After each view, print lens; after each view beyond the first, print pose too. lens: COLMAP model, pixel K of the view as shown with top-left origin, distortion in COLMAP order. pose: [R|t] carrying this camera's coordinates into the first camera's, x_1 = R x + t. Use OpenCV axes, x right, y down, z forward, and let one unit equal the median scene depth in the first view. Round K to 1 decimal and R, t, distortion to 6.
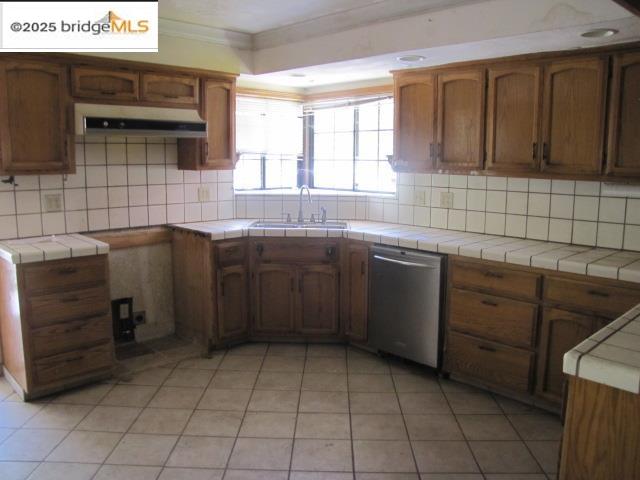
lens RADIAL K [[538.5, 0, 318.3], [0, 538.5, 238.3], [0, 0, 1]] dist [-0.174046, 0.145581]
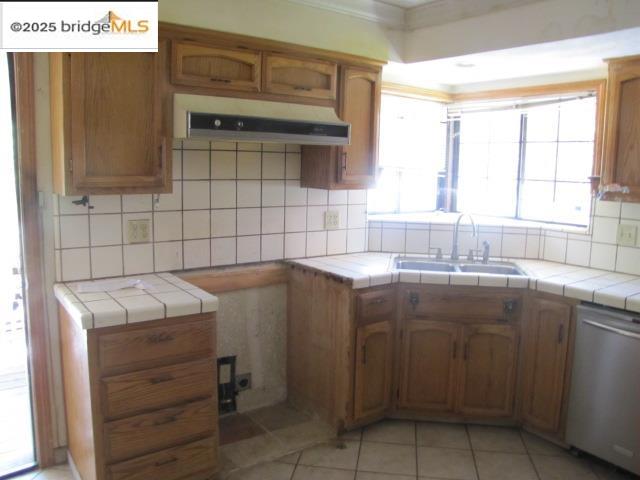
lens RADIAL K [[538.5, 0, 323.8], [0, 538.5, 238.1], [0, 0, 1]] dist [-0.174046, 0.145581]
pose [[0.993376, 0.031271, -0.110570, -0.162895], [-0.032816, 0.999387, -0.012184, -0.055171], [0.110121, 0.015732, 0.993794, 0.279606]]
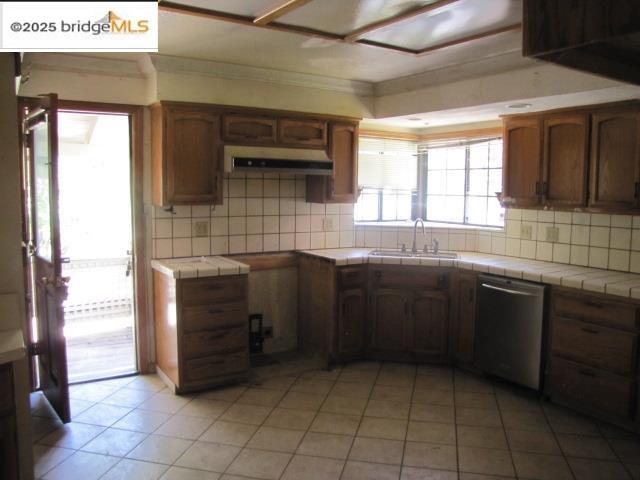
lens RADIAL K [[538.5, 0, 321.4], [0, 538.5, 239.6], [0, 0, 1]] dist [-0.174046, 0.145581]
pose [[0.981231, 0.023196, -0.191434, -0.012734], [-0.033411, 0.998175, -0.050302, 0.007087], [0.189918, 0.055754, 0.980216, -0.124557]]
